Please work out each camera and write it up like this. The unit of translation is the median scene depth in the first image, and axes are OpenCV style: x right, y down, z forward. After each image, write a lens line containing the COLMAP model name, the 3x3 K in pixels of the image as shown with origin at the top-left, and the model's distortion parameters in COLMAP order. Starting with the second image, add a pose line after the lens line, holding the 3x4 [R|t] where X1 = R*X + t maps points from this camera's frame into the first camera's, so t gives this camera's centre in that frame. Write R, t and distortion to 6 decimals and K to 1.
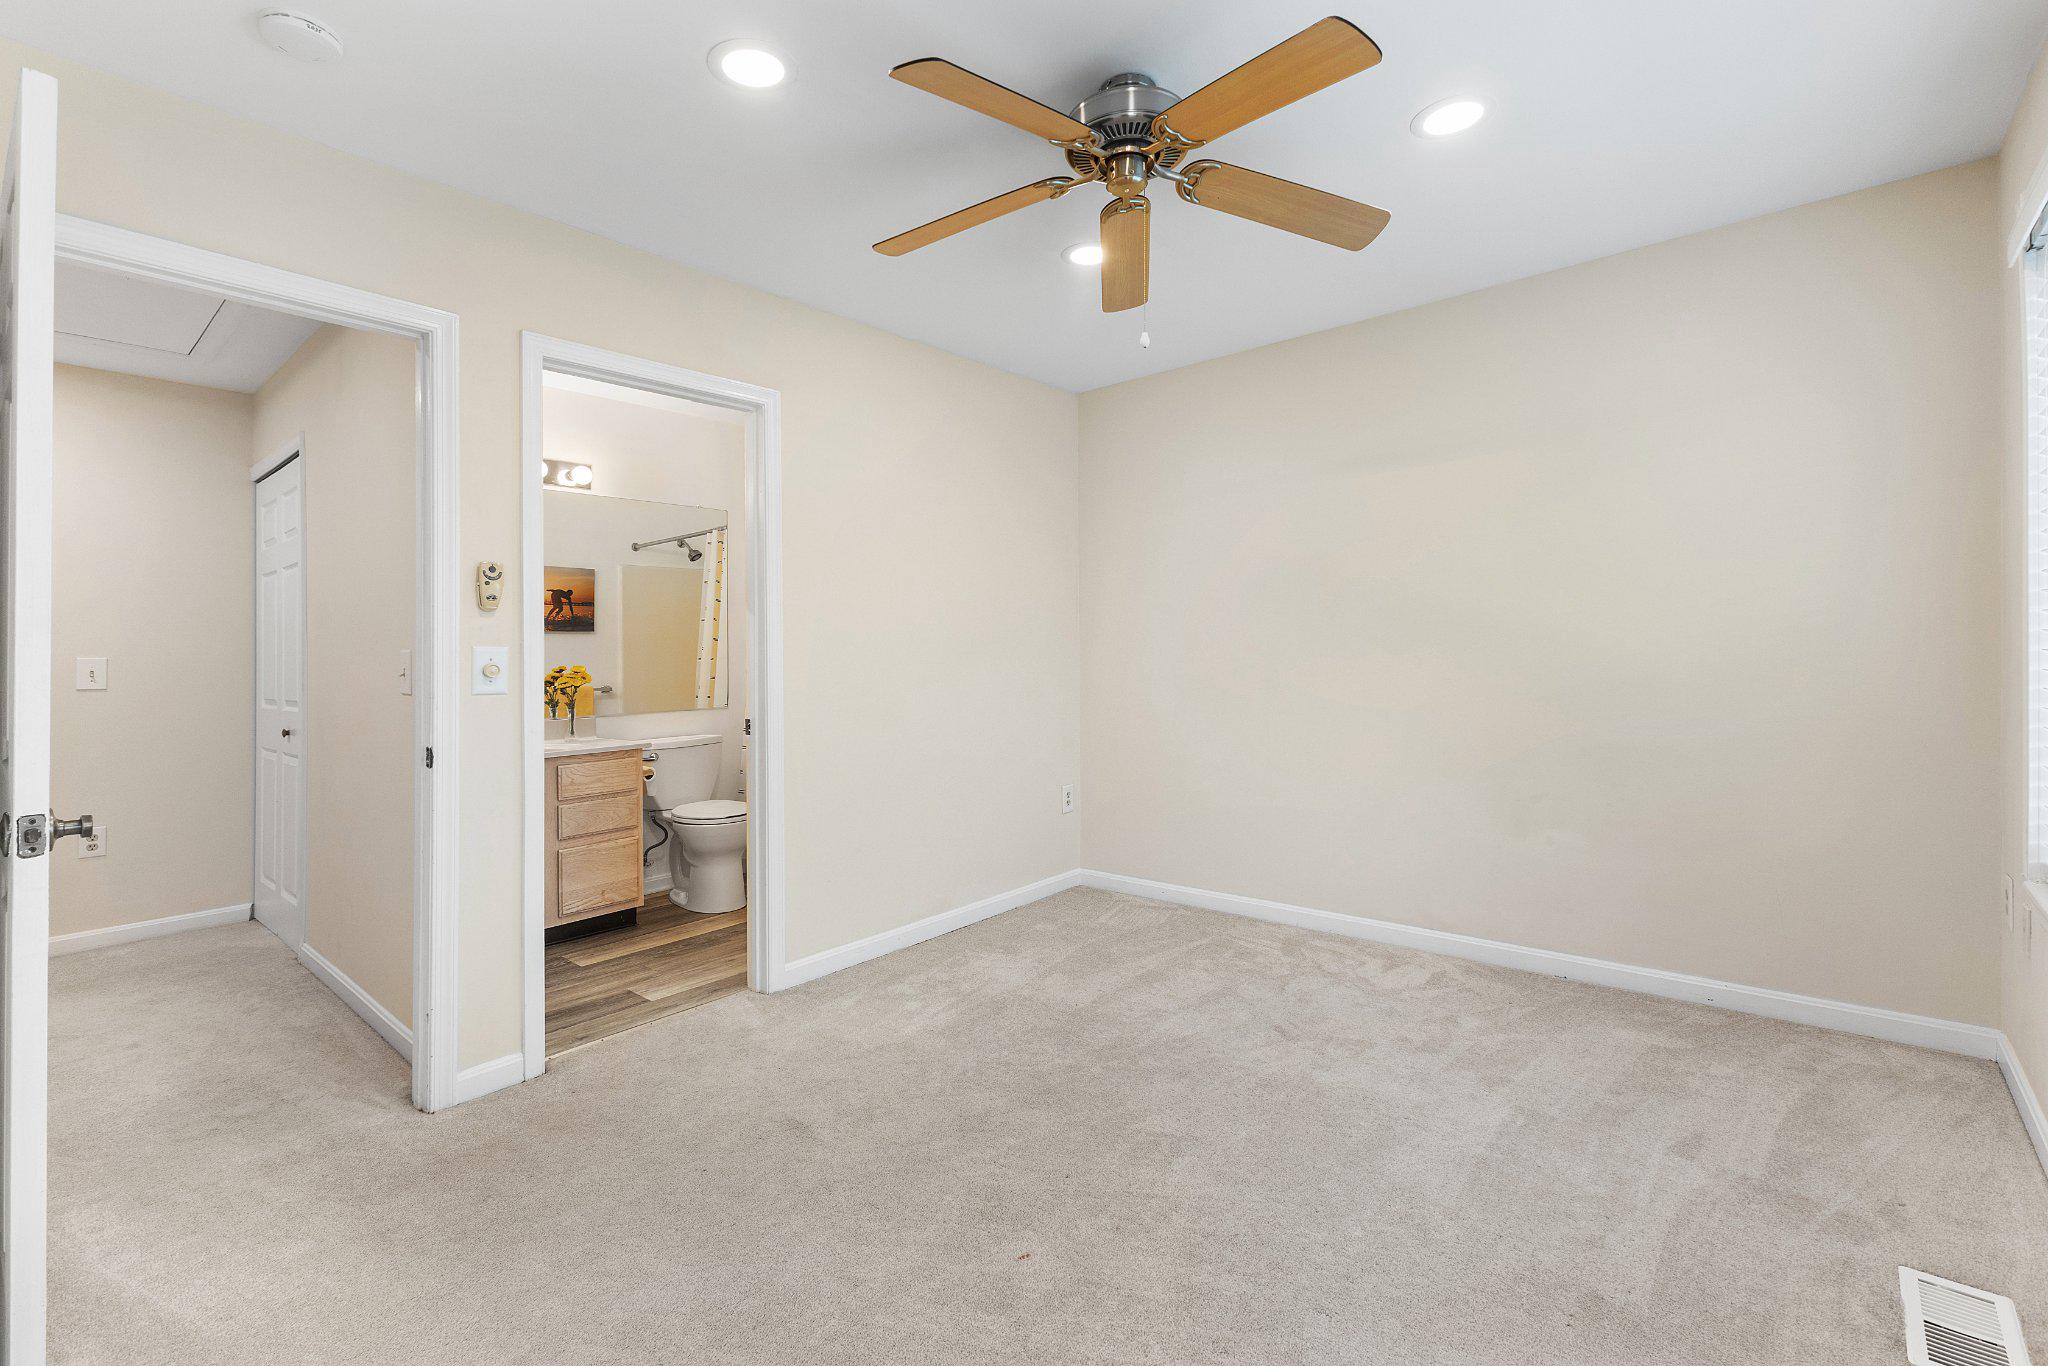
lens RADIAL K [[892.6, 0, 996.6], [0, 892.6, 623.7], [0, 0, 1]] dist [0.017237, -0.000027]
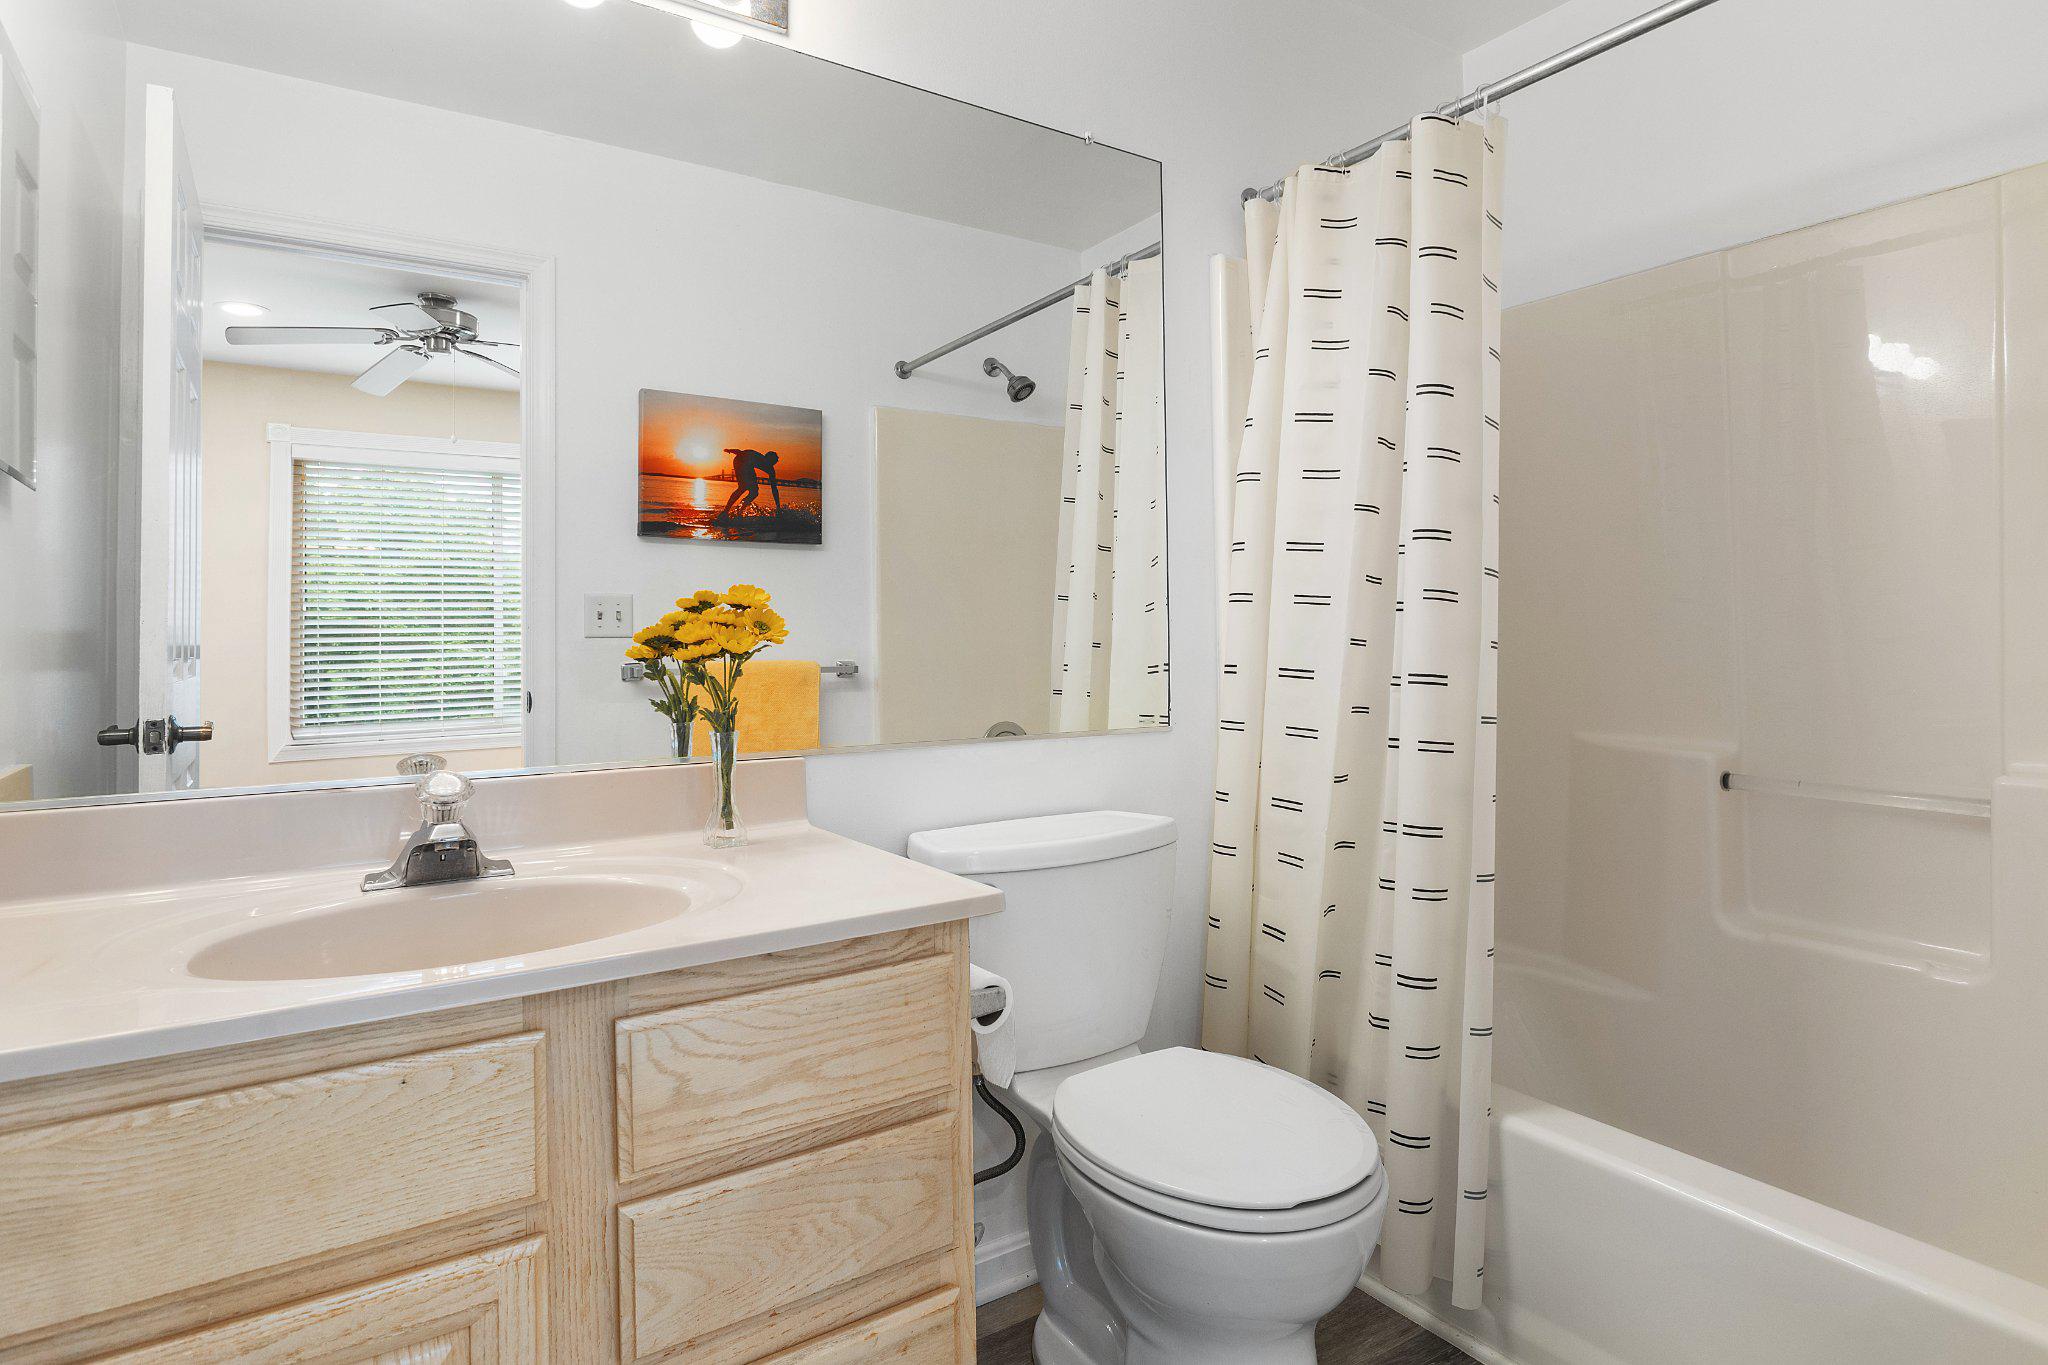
lens RADIAL K [[1054.3, 0, 1023.8], [0, 1054.3, 671.1], [0, 0, 1]] dist [-0.000525, 0.000040]
pose [[0.967970, 0.021693, -0.250128, -0.240541], [-0.004797, 0.997676, 0.067962, 0.041672], [0.251022, -0.064585, 0.965824, 0.566349]]
